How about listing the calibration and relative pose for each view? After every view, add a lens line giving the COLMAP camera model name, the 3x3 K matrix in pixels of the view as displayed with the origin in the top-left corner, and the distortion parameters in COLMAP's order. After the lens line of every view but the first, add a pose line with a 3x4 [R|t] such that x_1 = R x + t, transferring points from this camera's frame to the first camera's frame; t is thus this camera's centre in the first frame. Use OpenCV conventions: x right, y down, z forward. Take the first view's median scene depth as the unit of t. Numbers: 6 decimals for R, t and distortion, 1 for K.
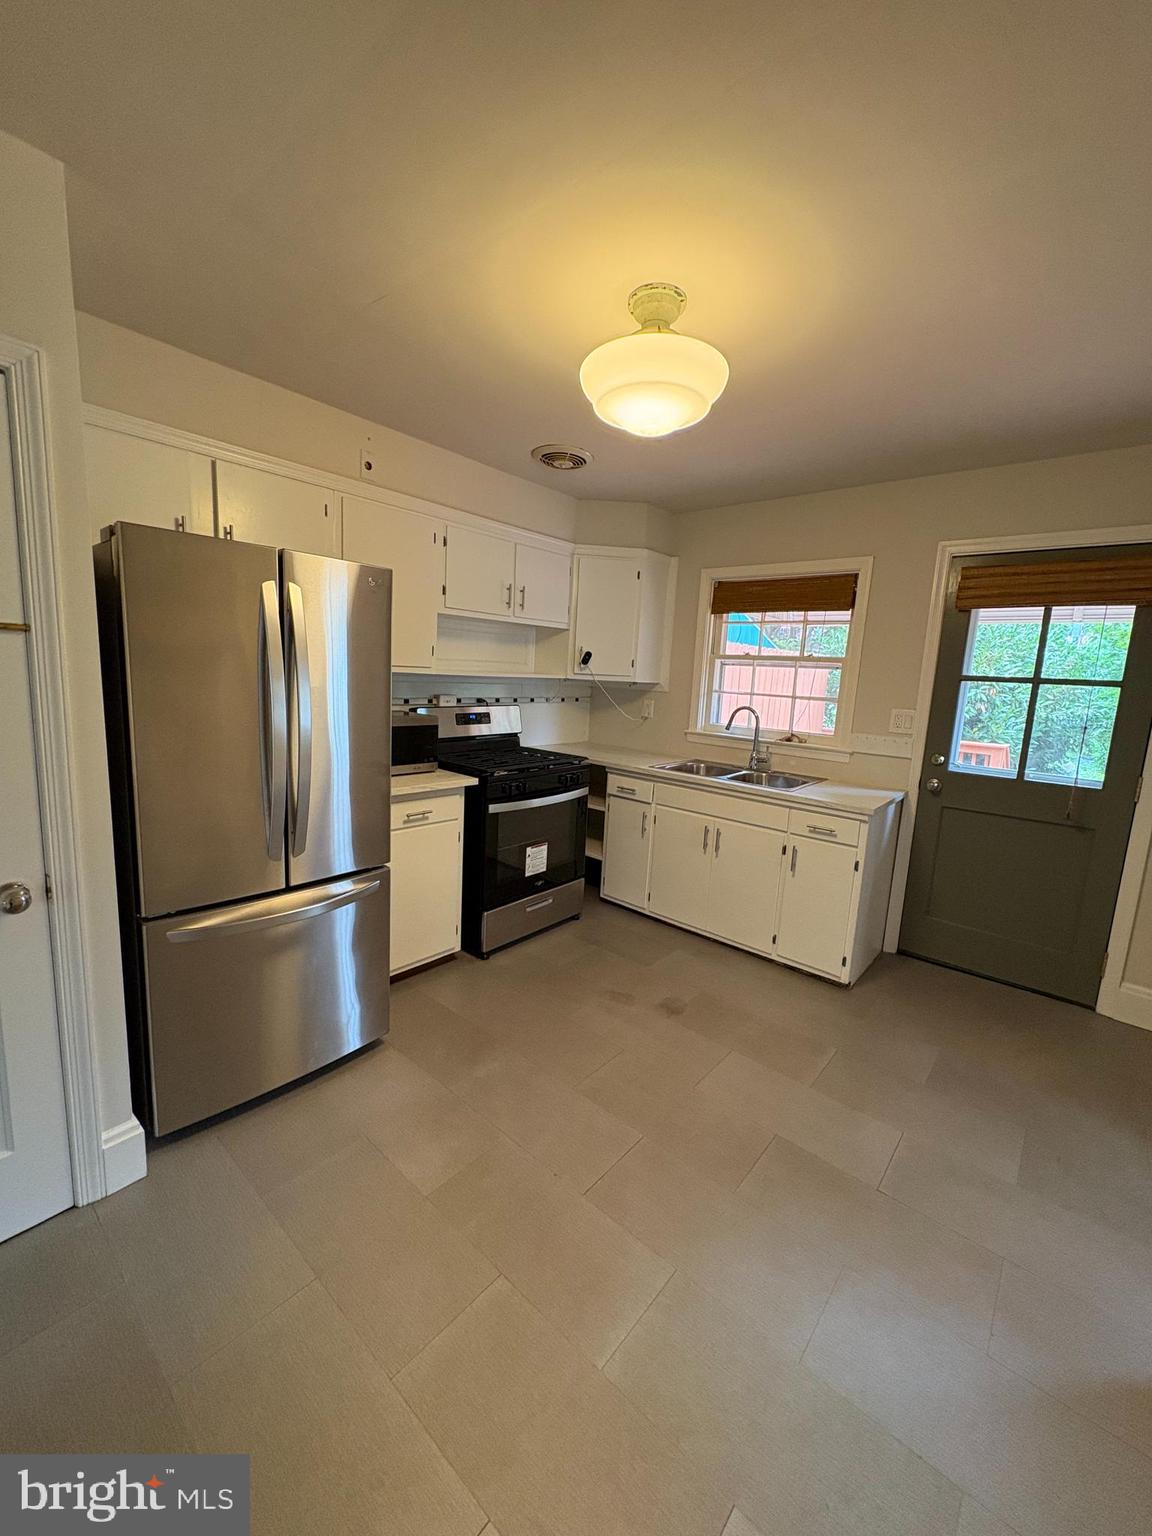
lens RADIAL K [[612.5, 0, 575.2], [0, 612.5, 764.8], [0, 0, 1]] dist [-0.000198, 0.000233]
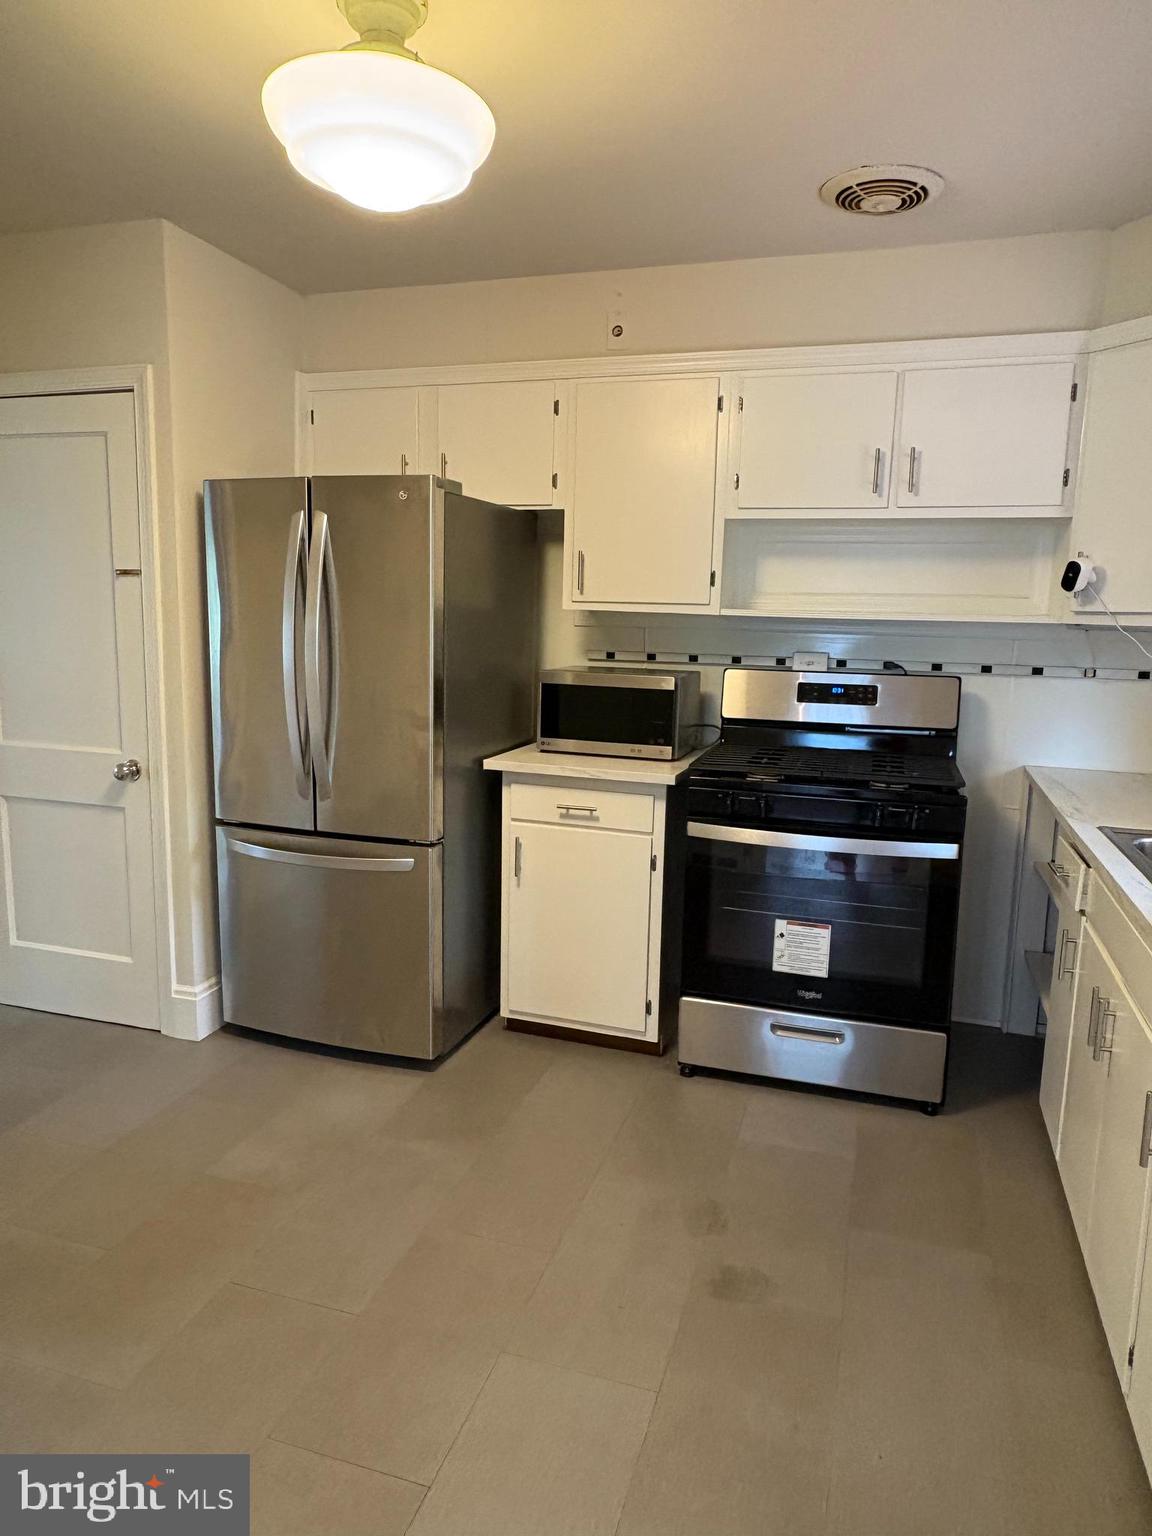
lens RADIAL K [[997.0, 0, 576.0], [0, 997.0, 768.0], [0, 0, 1]] dist [-0.001696, 0.004587]
pose [[0.386711, 0.104658, -0.916243, 0.657207], [-0.144947, 0.988088, 0.051688, -0.021085], [0.910739, 0.112819, 0.397275, 0.446738]]
